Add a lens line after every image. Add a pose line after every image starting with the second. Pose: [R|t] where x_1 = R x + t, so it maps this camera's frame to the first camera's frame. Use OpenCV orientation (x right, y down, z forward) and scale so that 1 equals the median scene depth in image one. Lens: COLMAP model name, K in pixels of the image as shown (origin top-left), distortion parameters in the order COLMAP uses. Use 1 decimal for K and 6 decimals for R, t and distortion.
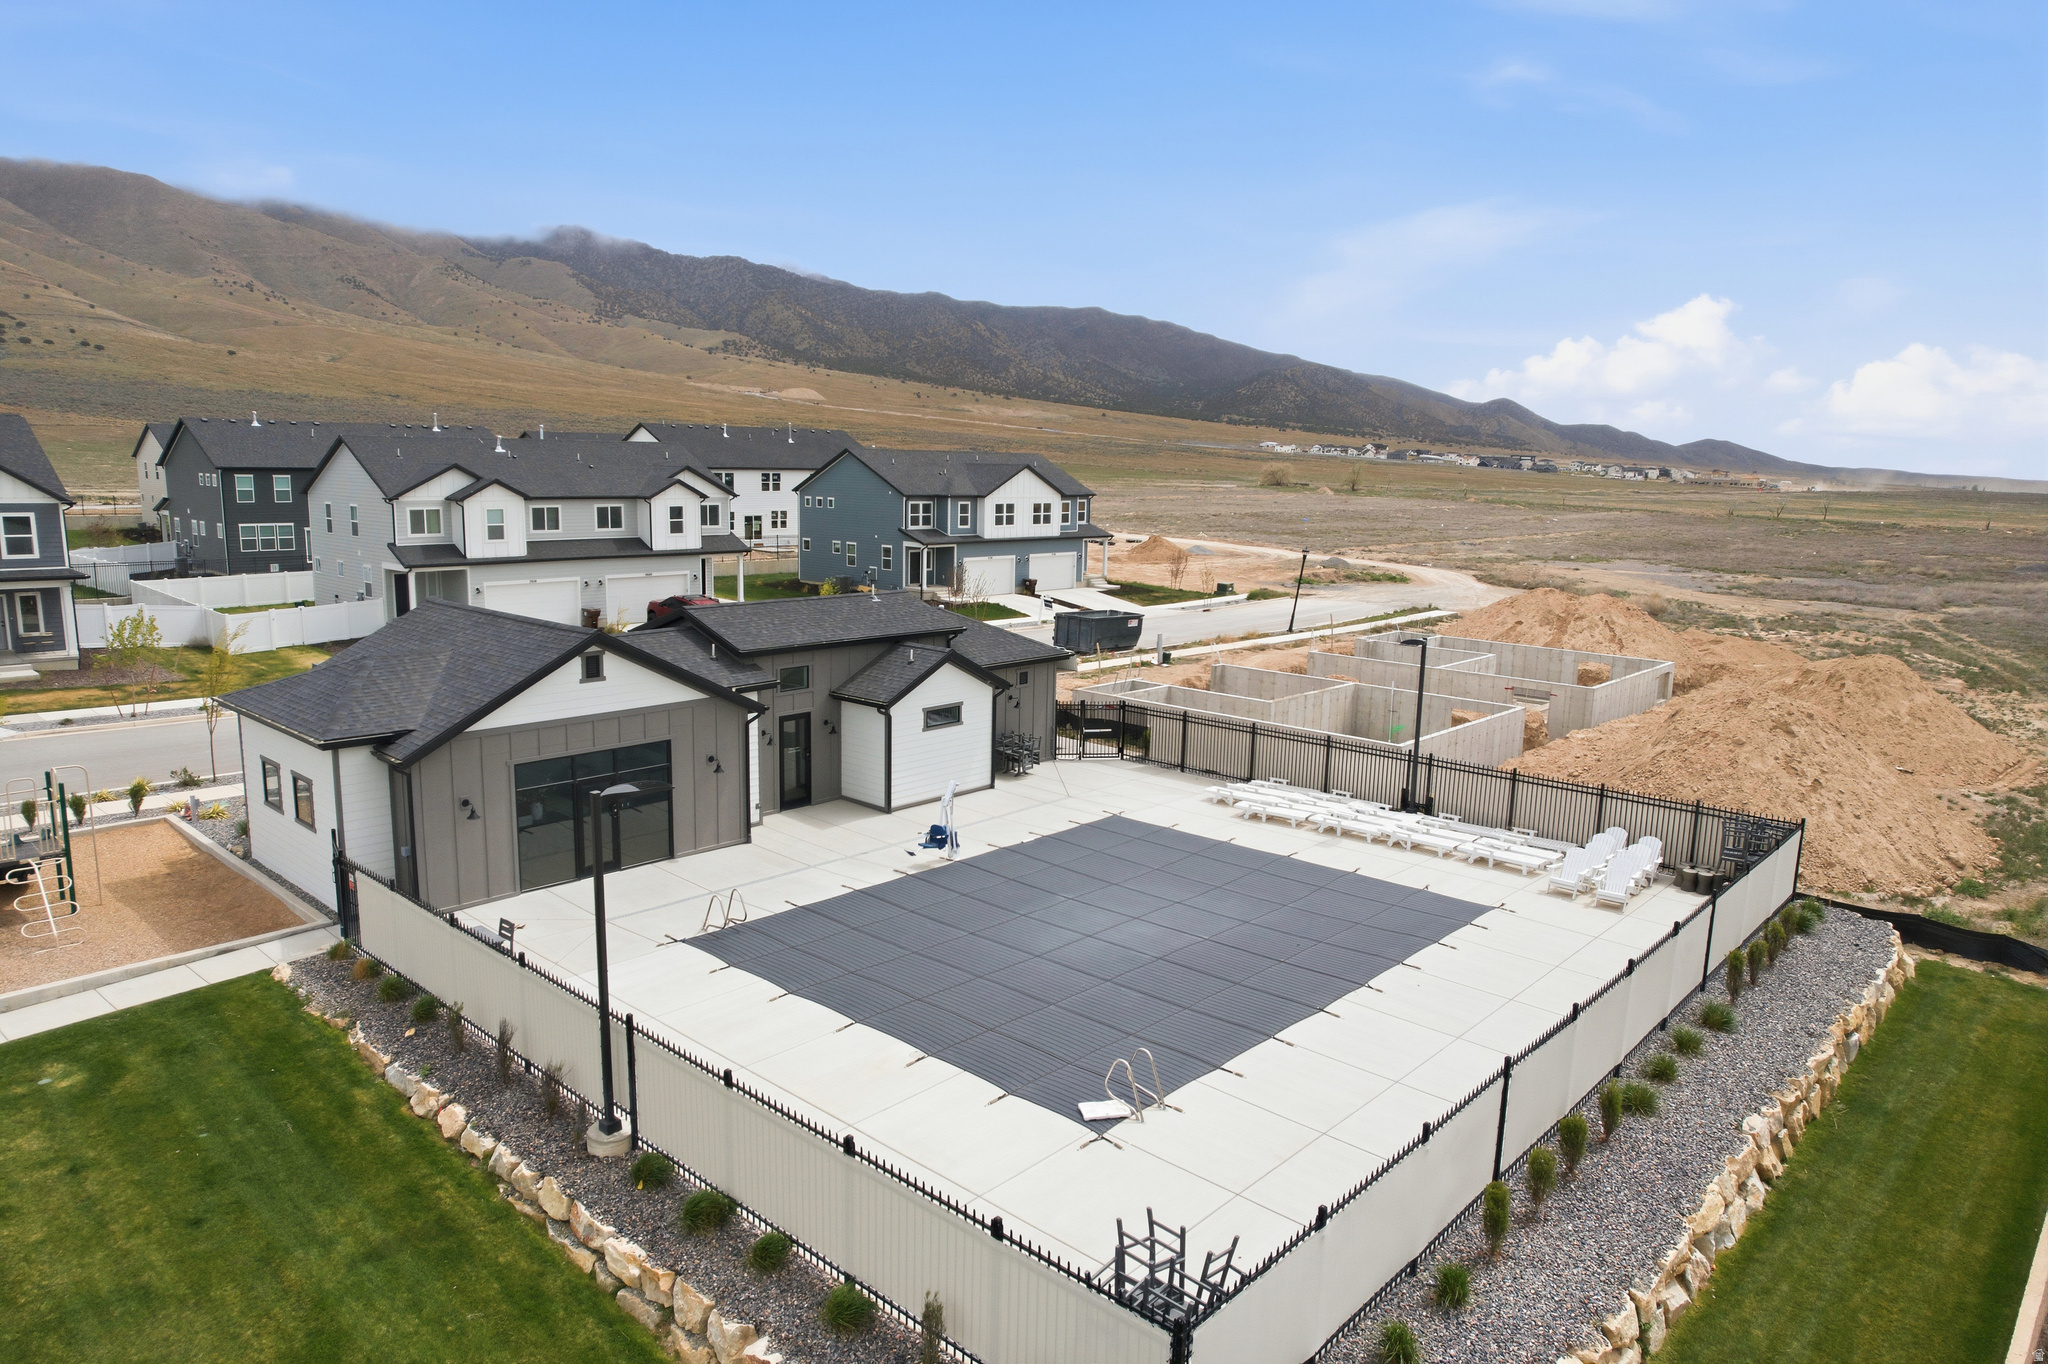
lens RADIAL K [[1306.0, 0, 1014.9], [0, 1306.0, 697.0], [0, 0, 1]] dist [-0.062909, 0.054121]
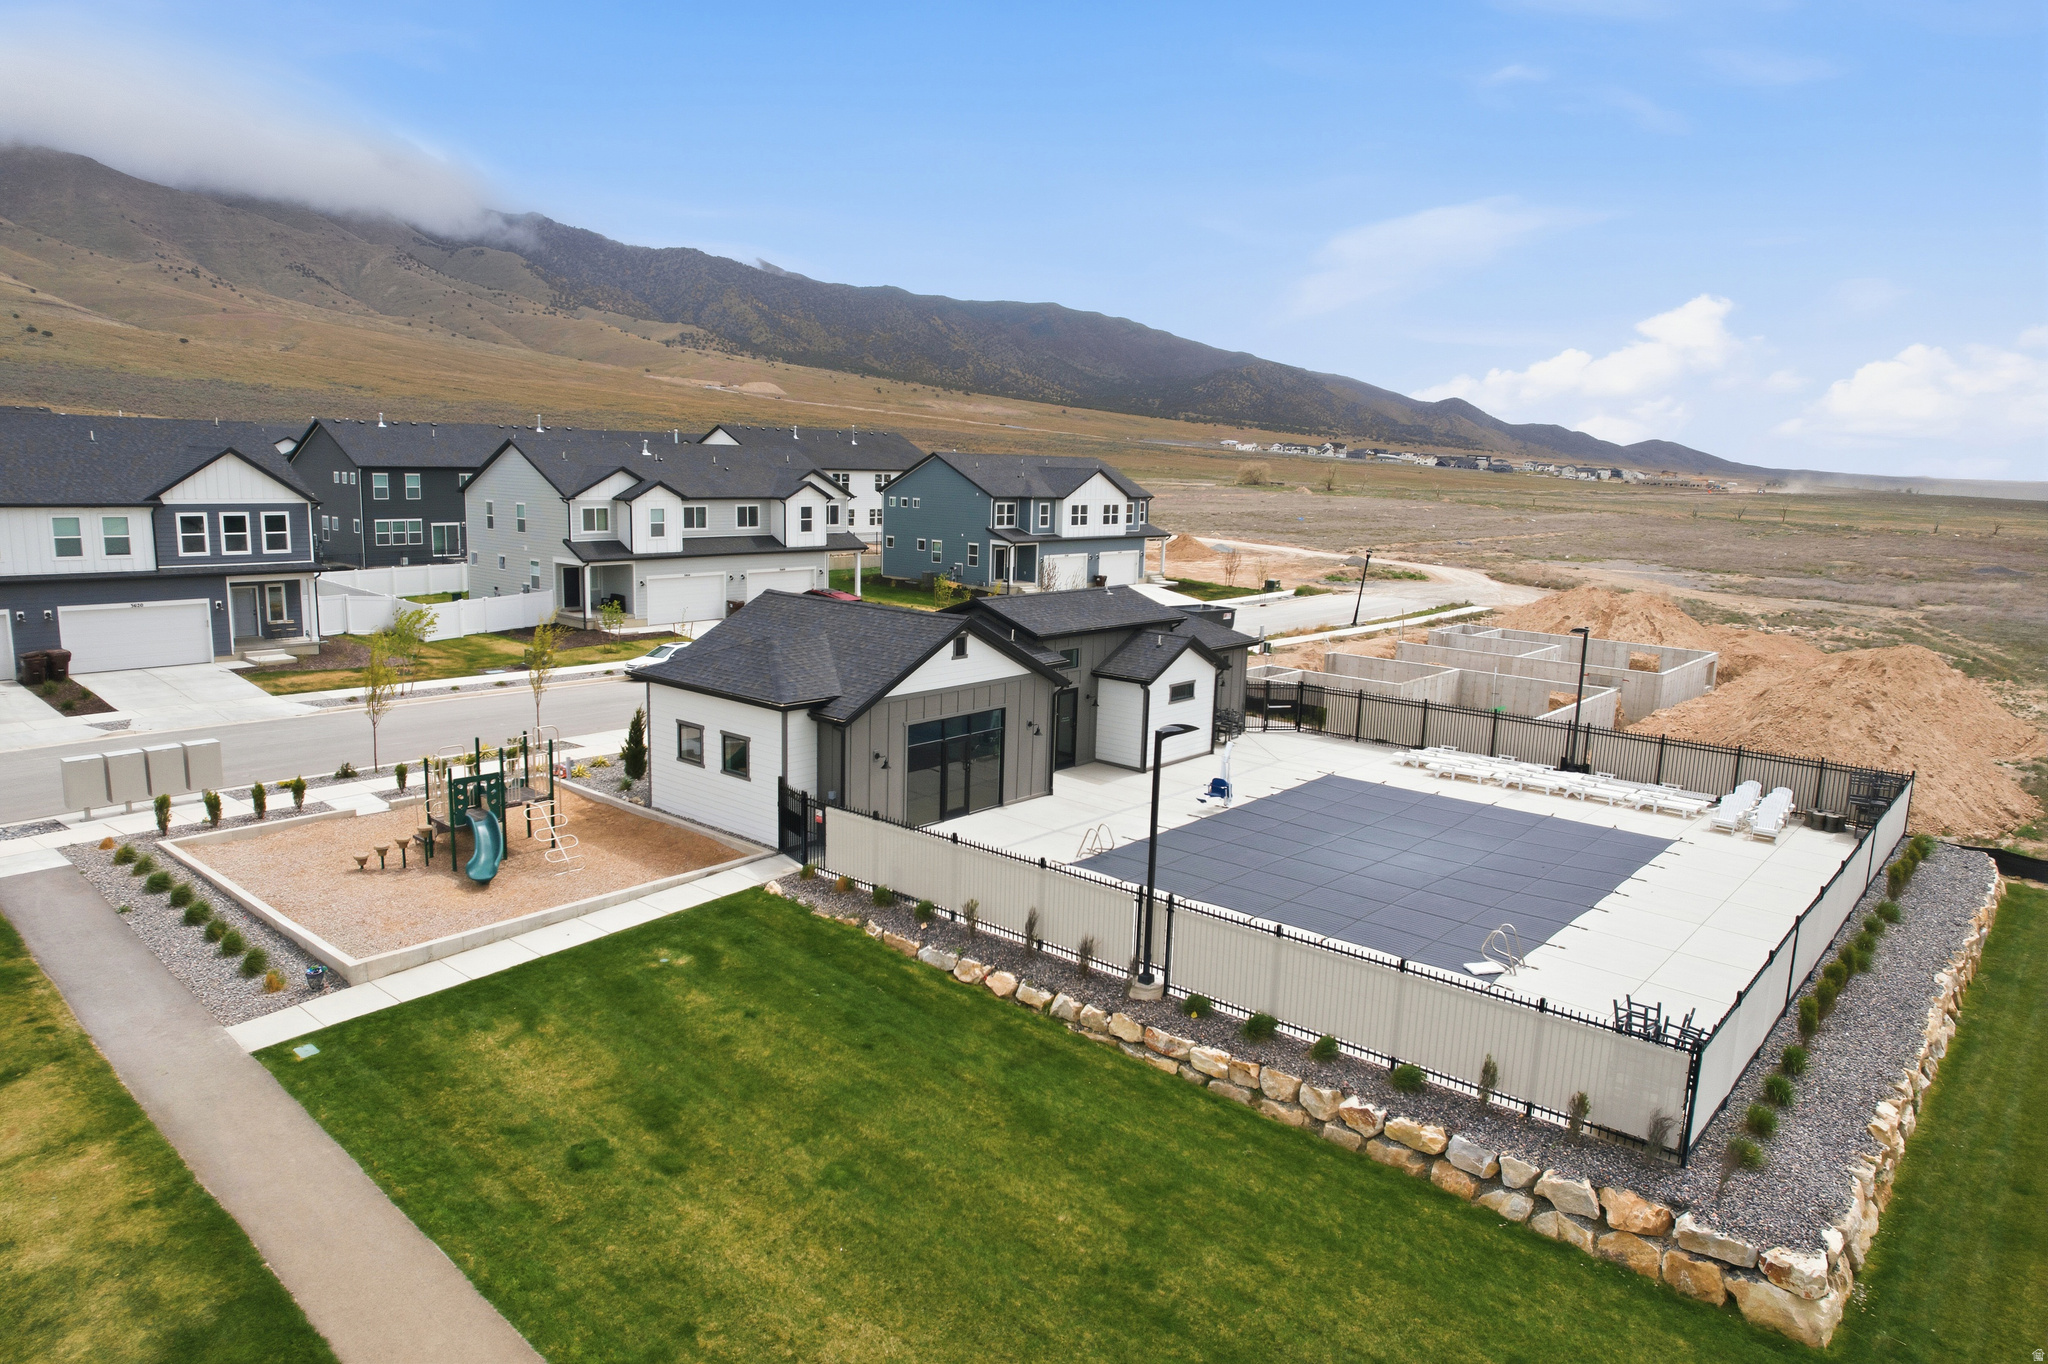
lens RADIAL K [[1306.0, 0, 1014.9], [0, 1306.0, 697.0], [0, 0, 1]] dist [-0.062909, 0.054121]
pose [[0.999374, 0.001420, 0.035352, -0.134242], [-0.001535, 0.999994, 0.003223, 0.008568], [-0.035347, -0.003276, 0.999370, -0.096201]]
